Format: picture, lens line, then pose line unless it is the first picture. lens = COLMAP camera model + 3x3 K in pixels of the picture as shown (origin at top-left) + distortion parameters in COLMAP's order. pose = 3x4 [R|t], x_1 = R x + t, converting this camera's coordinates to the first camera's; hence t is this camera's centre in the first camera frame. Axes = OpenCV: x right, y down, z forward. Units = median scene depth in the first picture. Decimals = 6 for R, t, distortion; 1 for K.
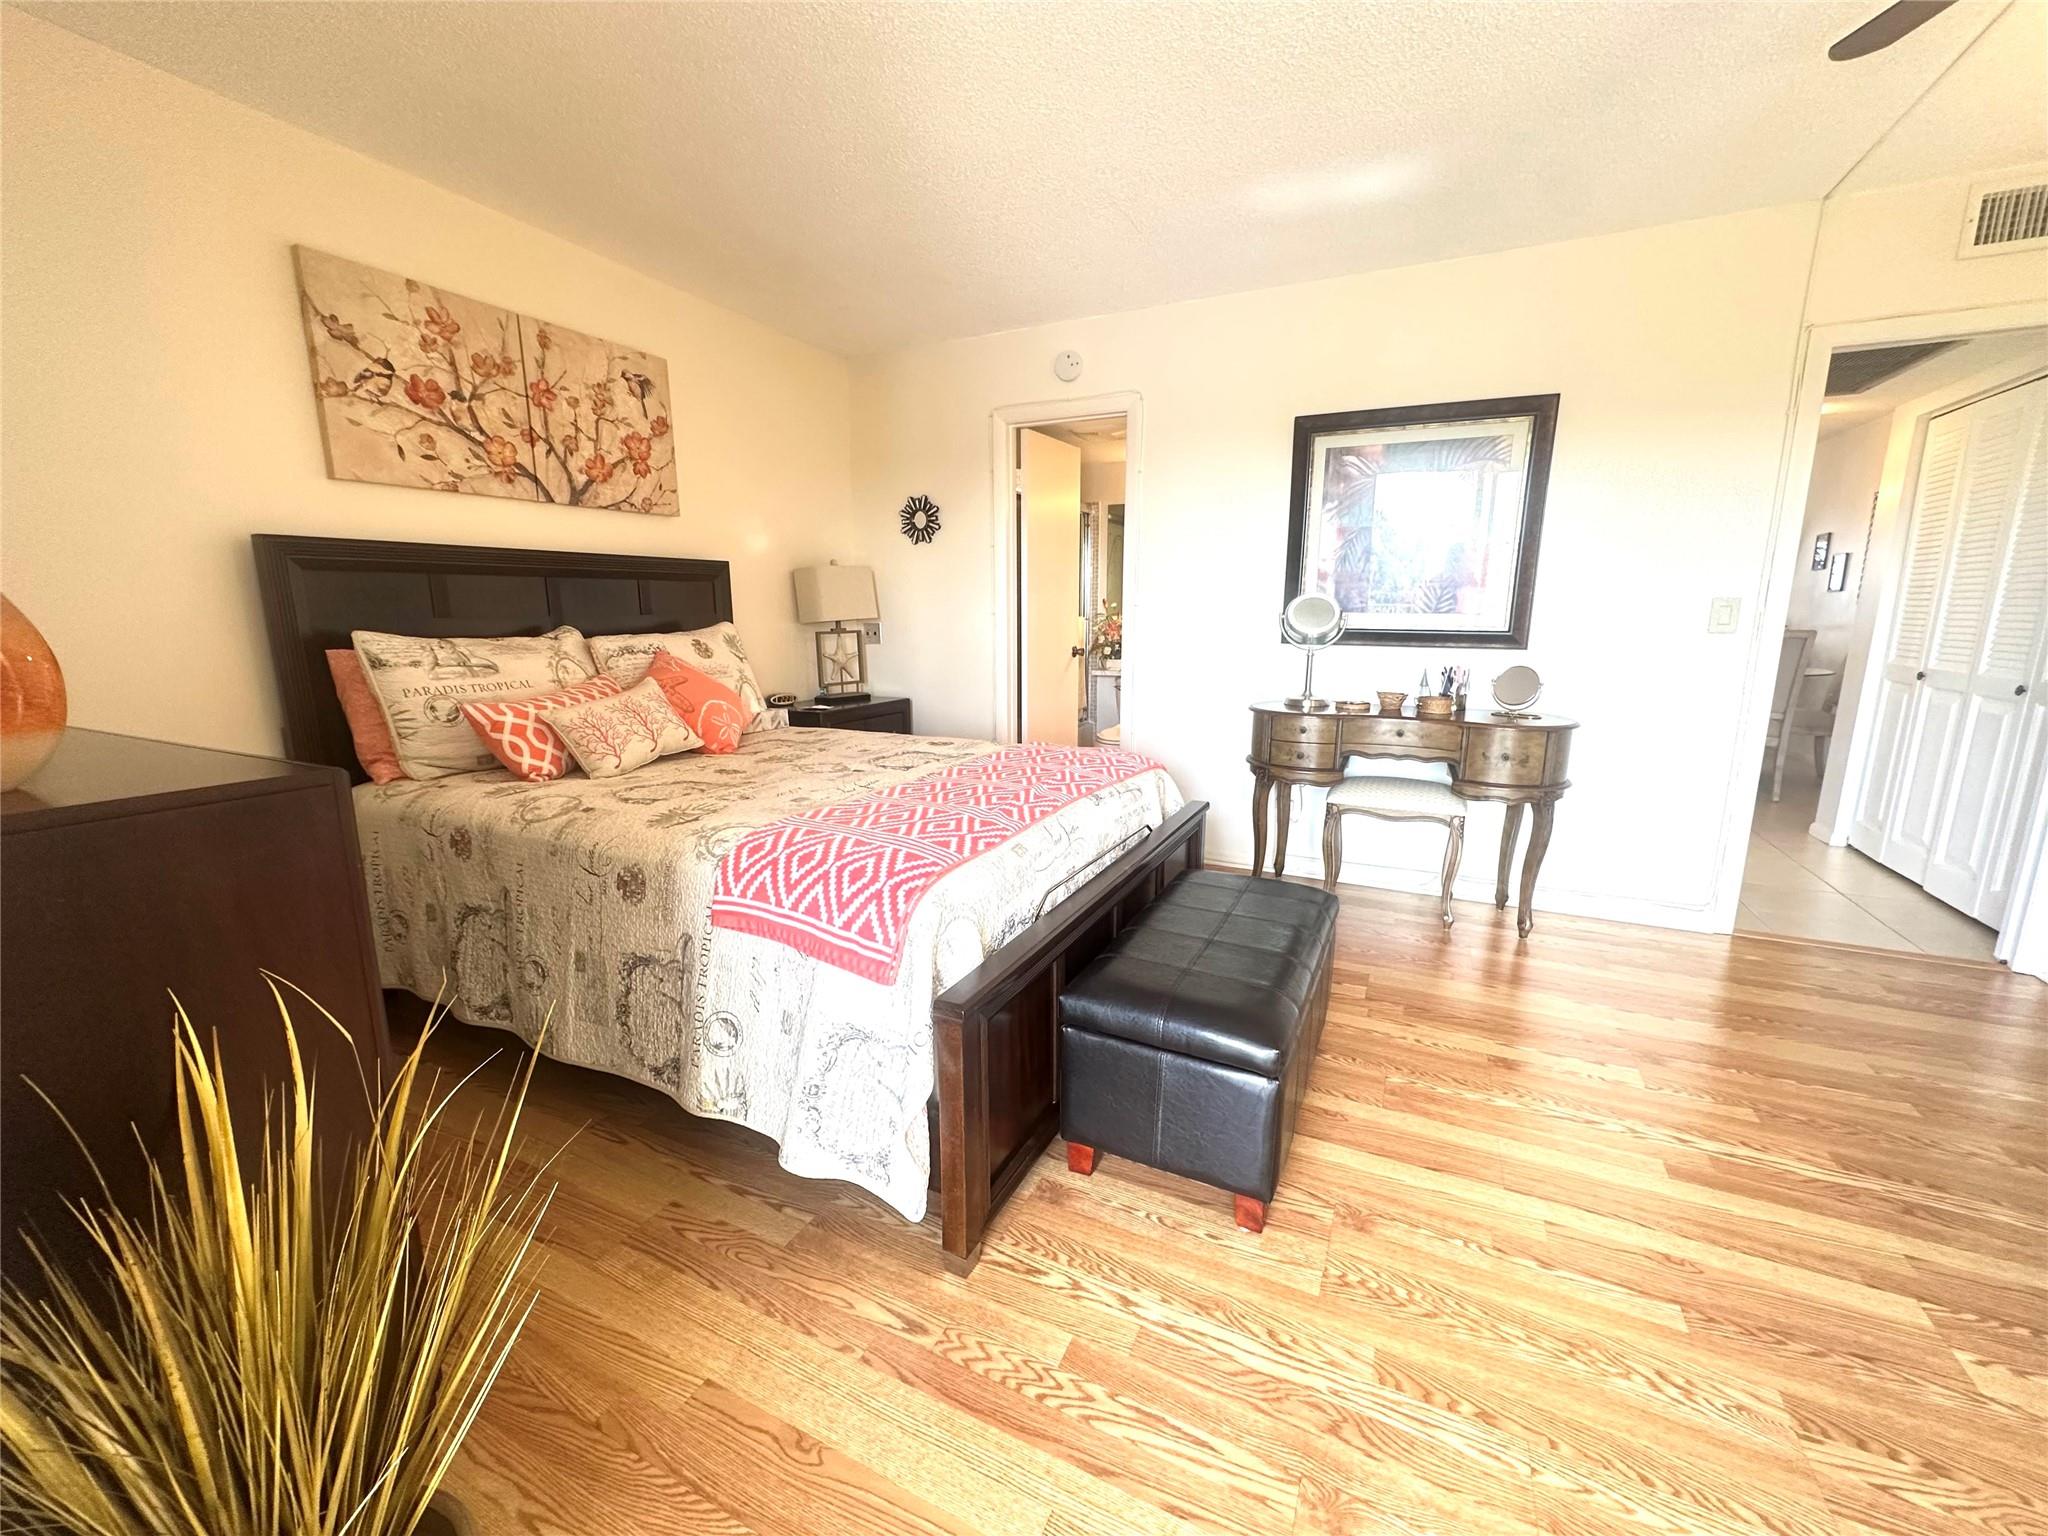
lens RADIAL K [[818.5, 0, 1024.0], [0, 818.5, 768.0], [0, 0, 1]] dist [-0.000604, -0.000001]
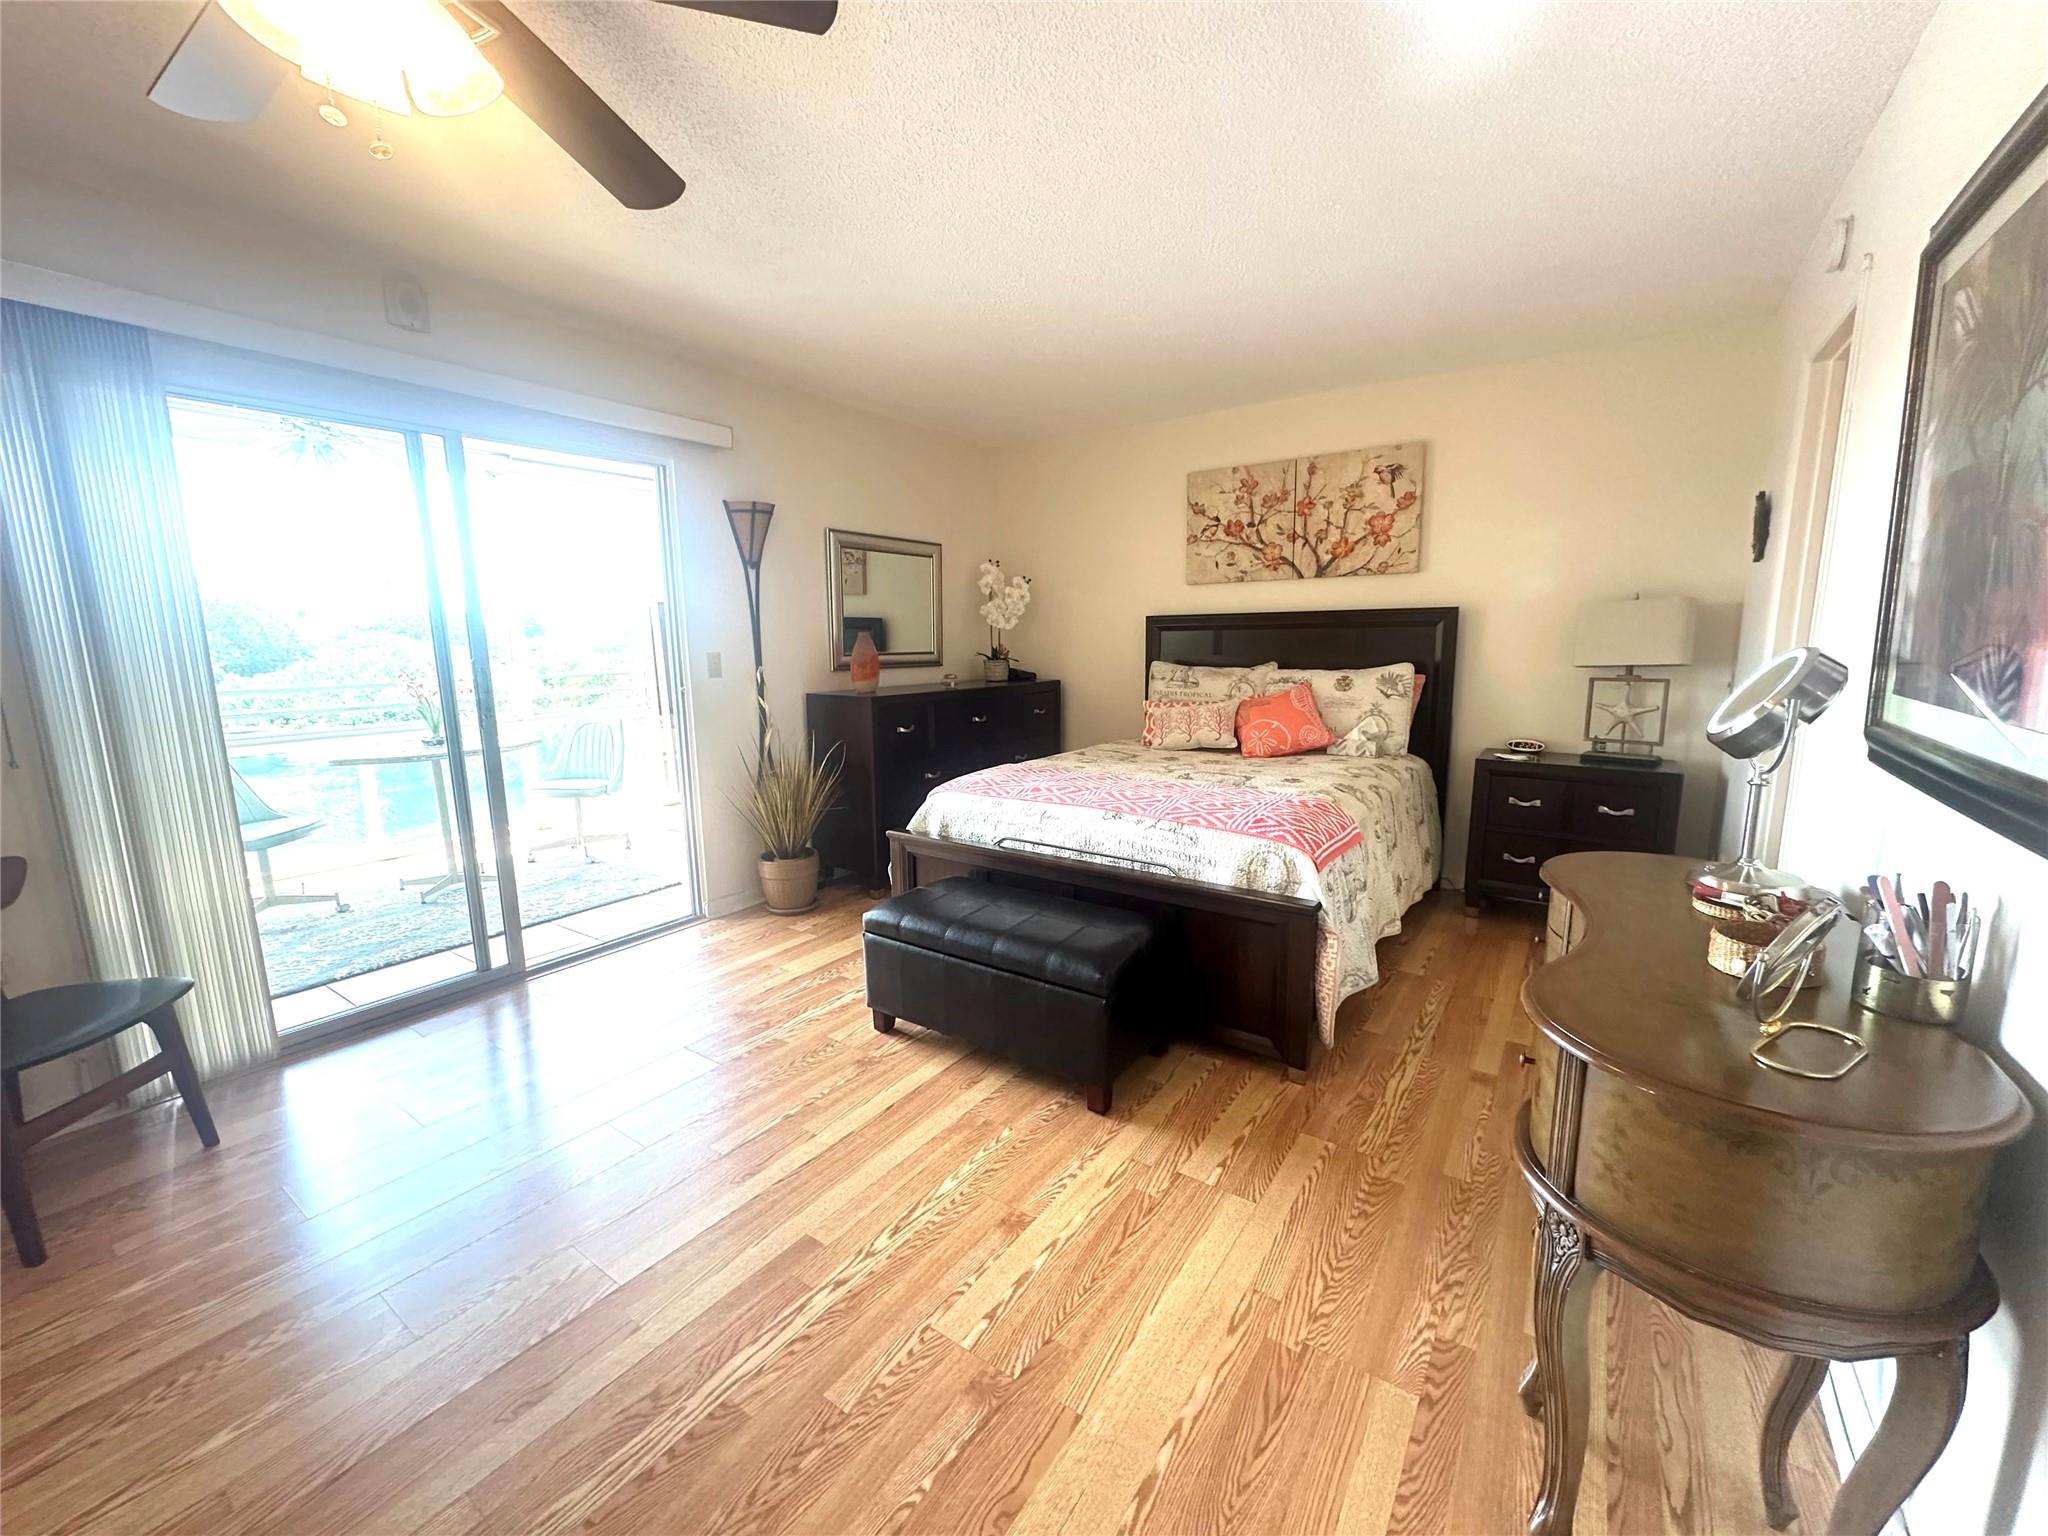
lens RADIAL K [[818.5, 0, 1024.0], [0, 818.5, 768.0], [0, 0, 1]] dist [-0.000604, -0.000001]
pose [[-0.158473, 0.163973, -0.973652, 1.027170], [-0.177841, 0.965246, 0.191503, -0.194293], [0.971215, 0.203504, -0.123804, 0.791800]]
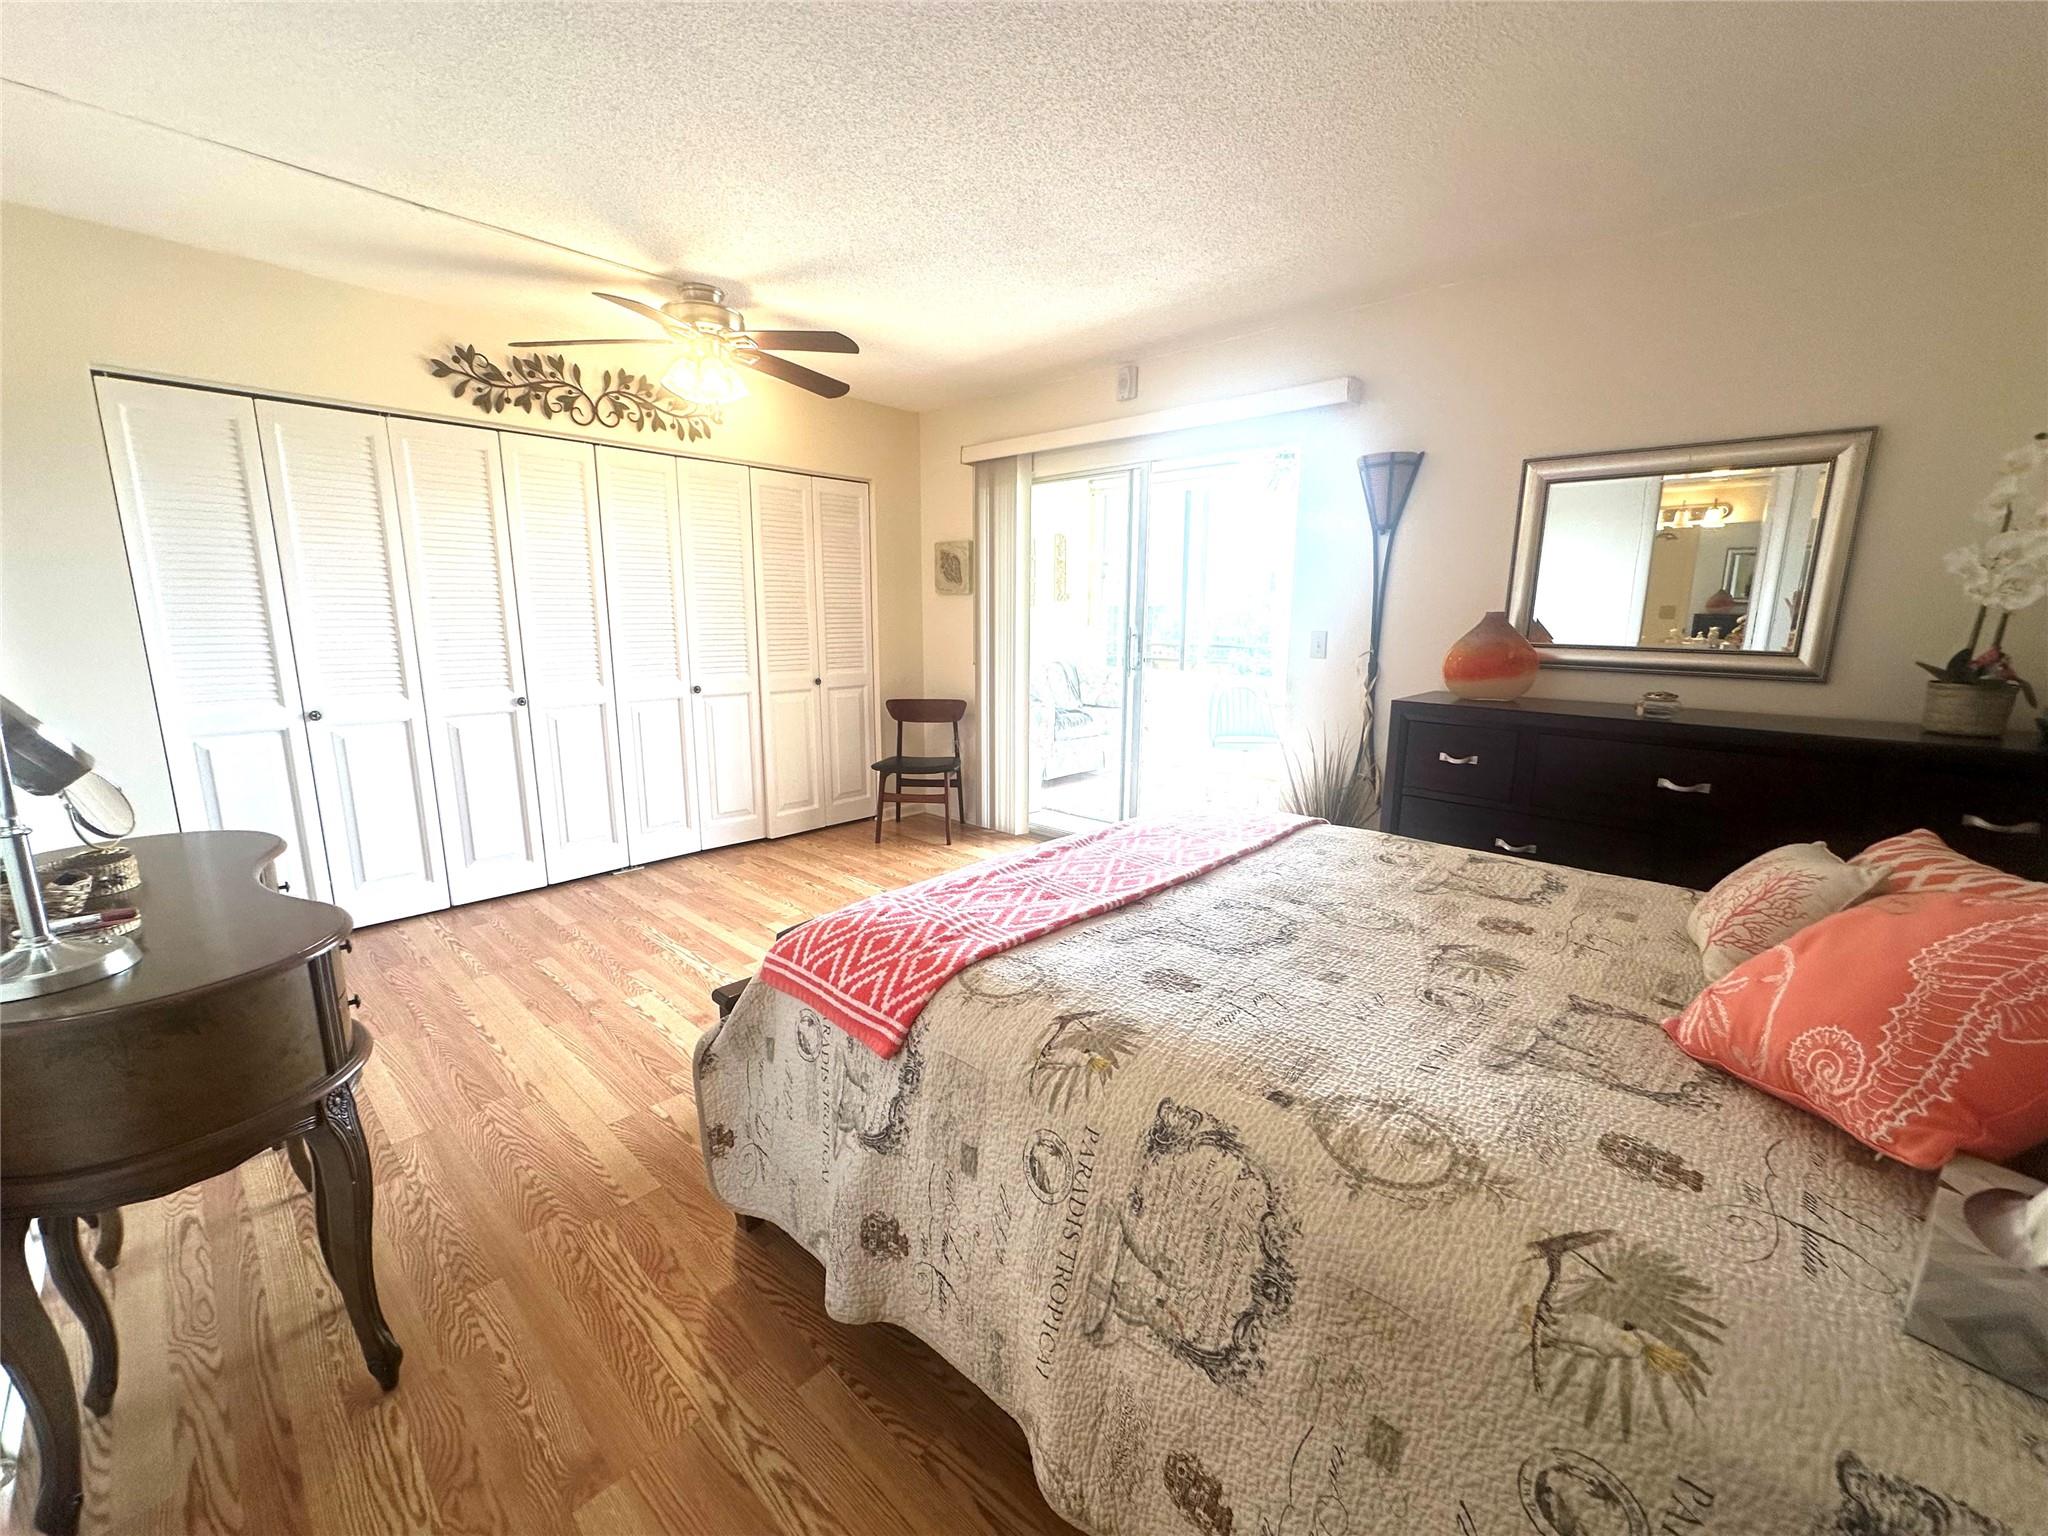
lens RADIAL K [[818.5, 0, 1024.0], [0, 818.5, 768.0], [0, 0, 1]] dist [-0.000604, -0.000001]
pose [[-0.956122, -0.060136, 0.286729, -0.151119], [0.050905, 0.929717, 0.364739, -0.312447], [-0.288511, 0.363331, -0.885862, 1.398559]]
